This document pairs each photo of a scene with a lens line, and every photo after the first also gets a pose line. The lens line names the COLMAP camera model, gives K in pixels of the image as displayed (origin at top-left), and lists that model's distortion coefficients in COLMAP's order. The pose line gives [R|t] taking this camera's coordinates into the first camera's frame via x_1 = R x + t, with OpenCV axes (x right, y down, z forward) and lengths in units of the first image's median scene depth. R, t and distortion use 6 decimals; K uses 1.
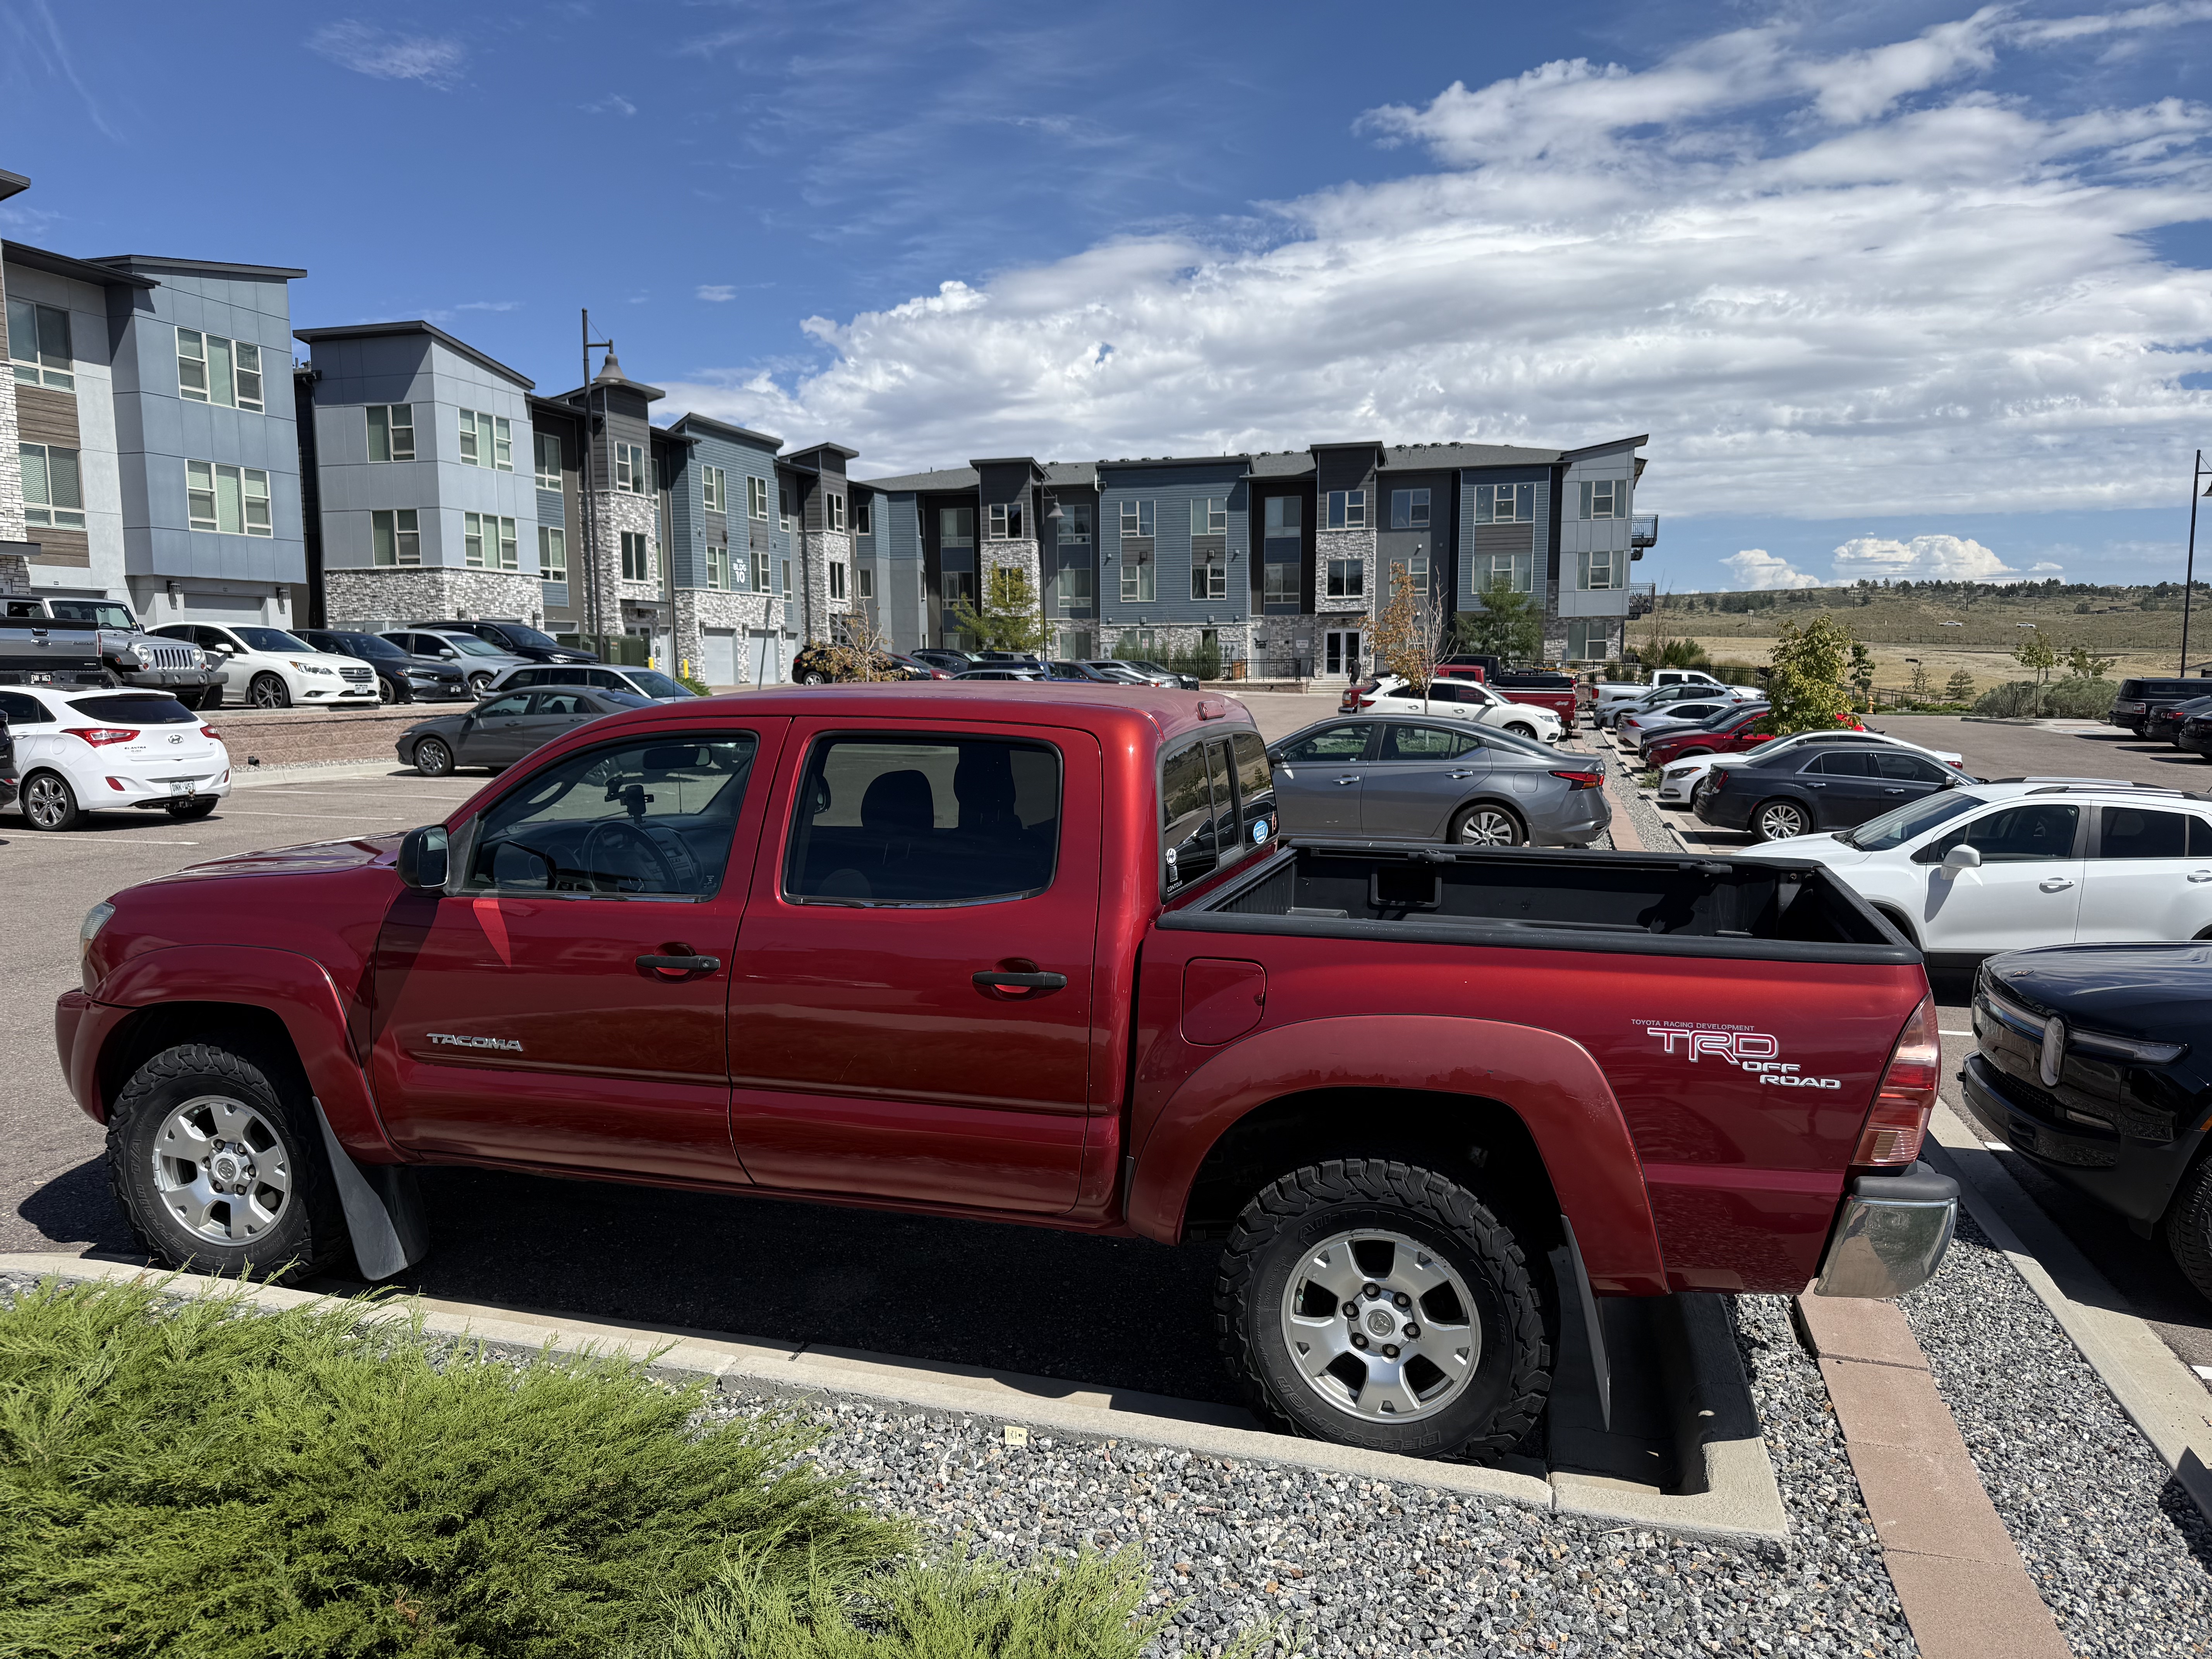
lens RADIAL K [[1536.5, 0, 1093.5], [0, 1536.5, 832.3], [0, 0, 1]] dist [-0.027632, -0.009205]
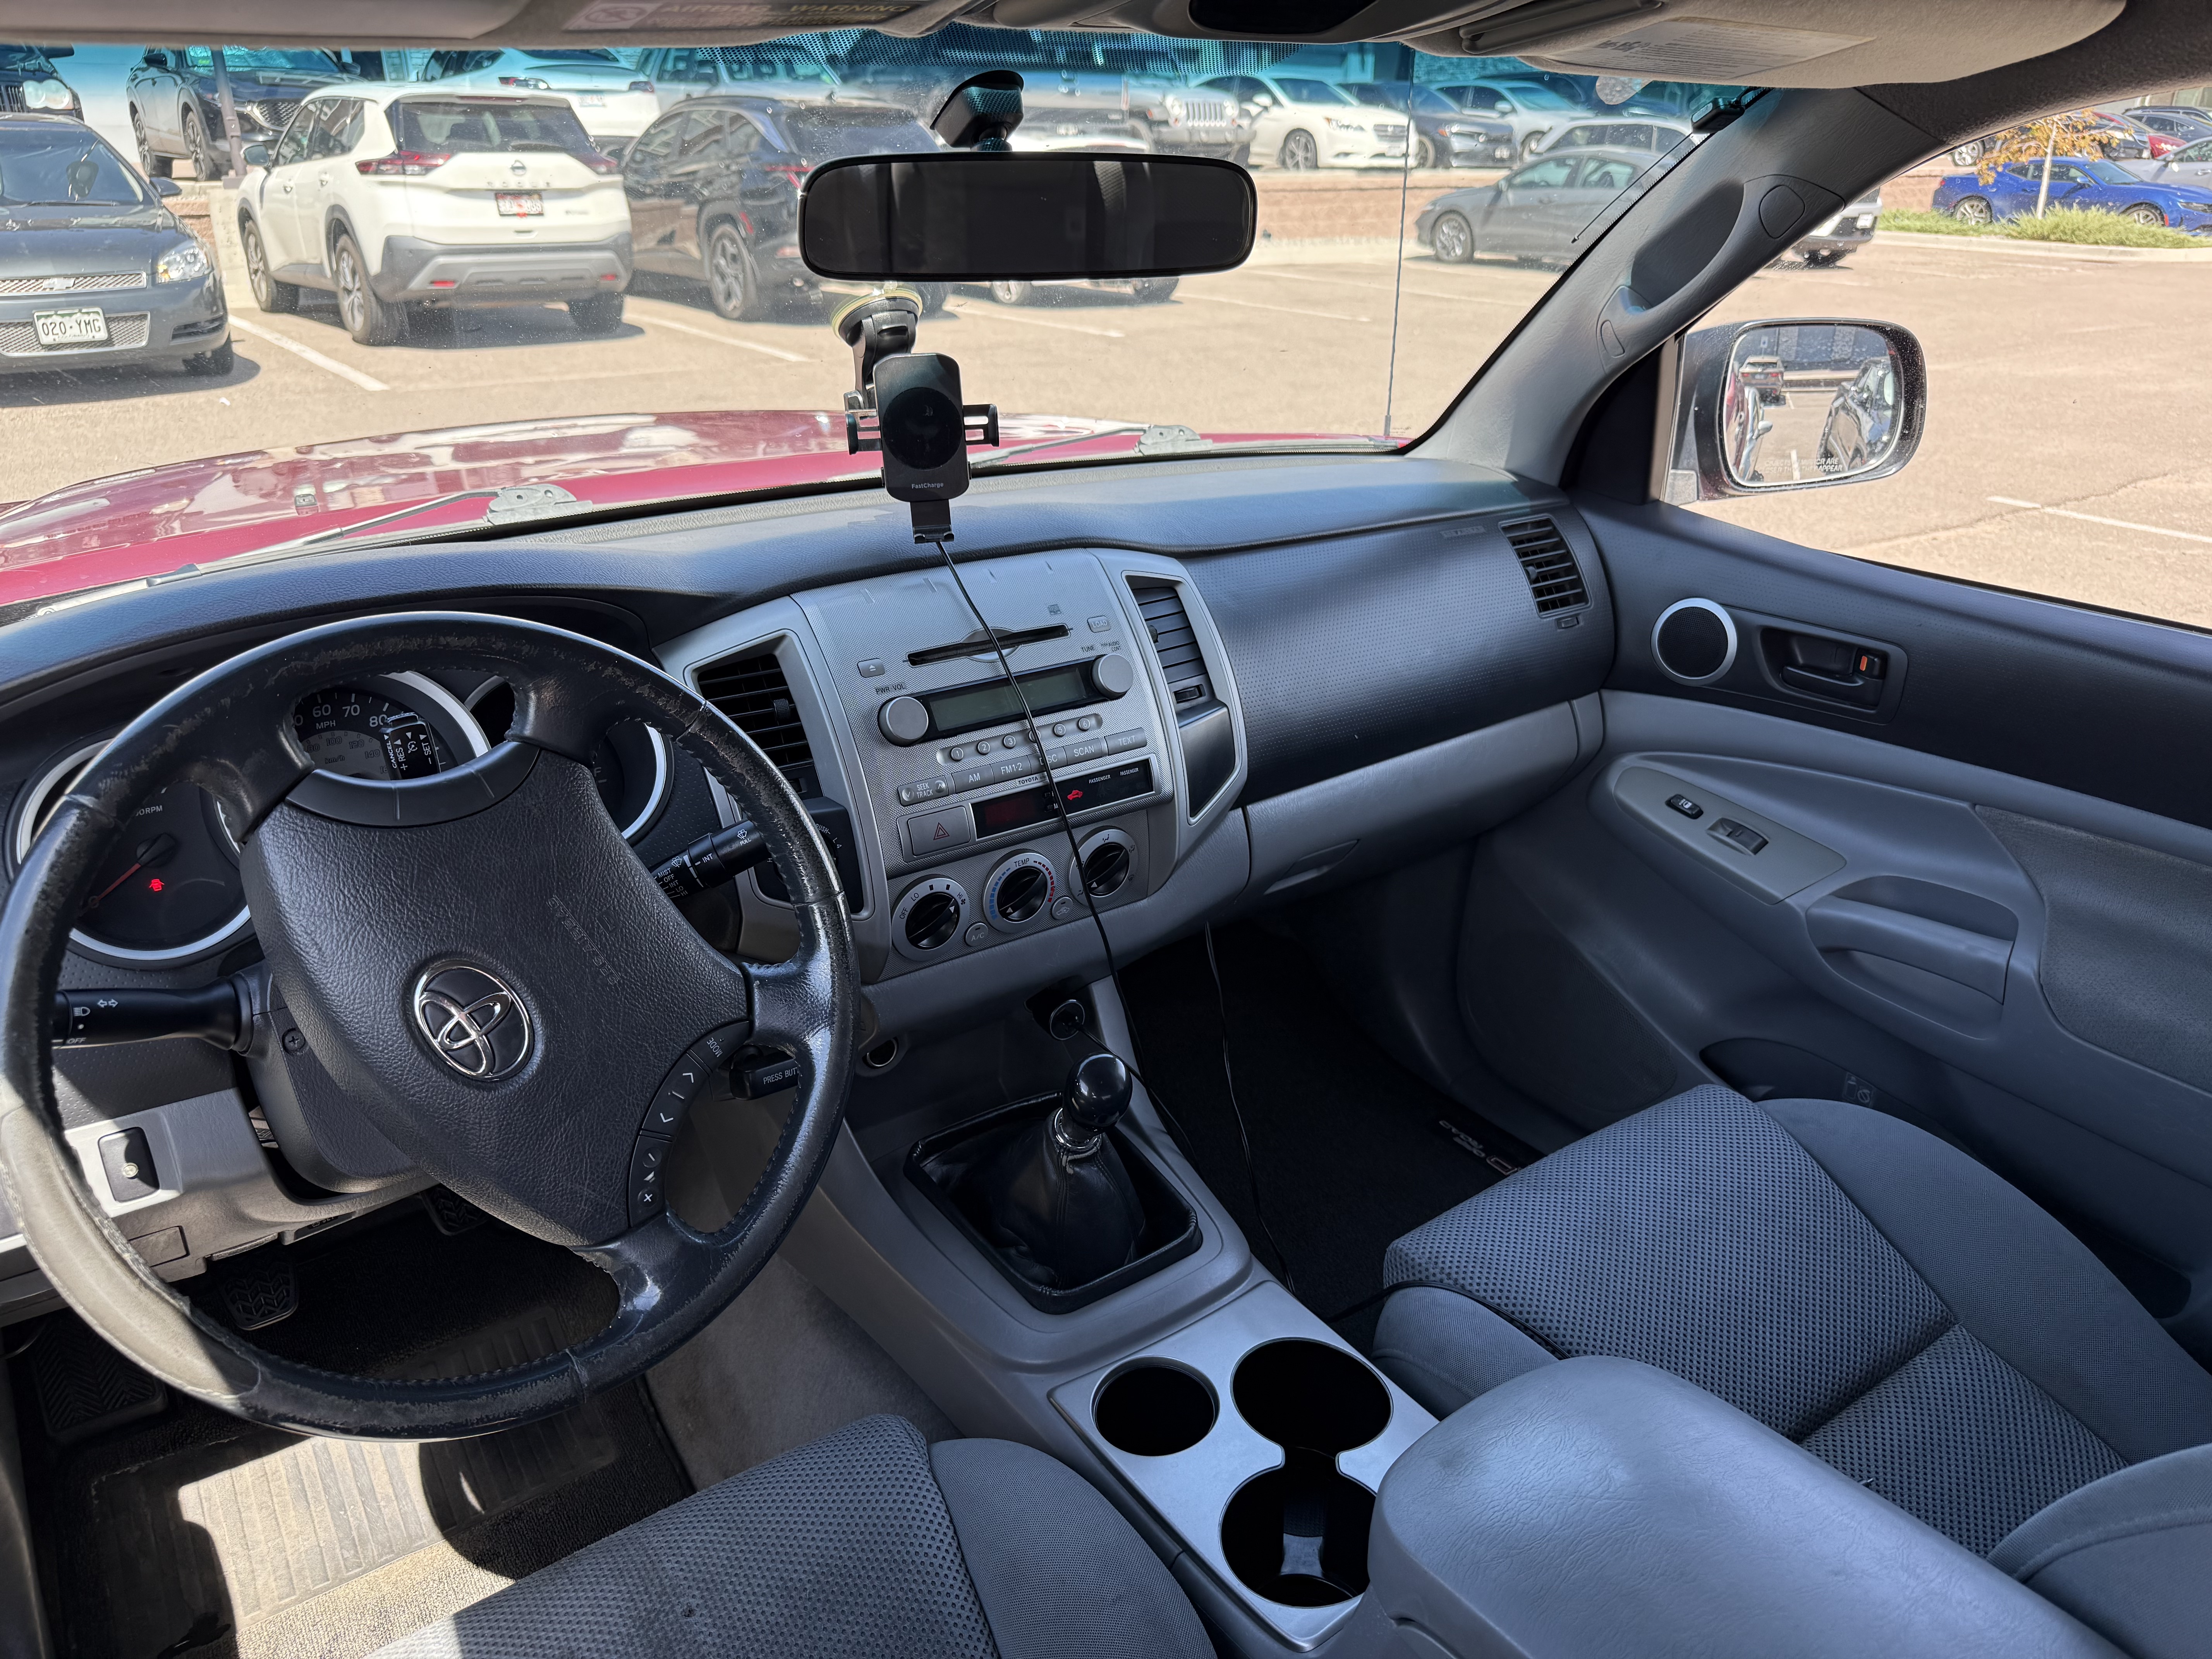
lens RADIAL K [[1536.5, 0, 1099.7], [0, 1536.5, 817.0], [0, 0, 1]] dist [-0.027632, -0.009205]
pose [[0.800614, 0.243417, -0.547509, -0.046244], [-0.060925, 0.942098, 0.329757, -0.012641], [0.596076, -0.230651, 0.769086, 0.145399]]
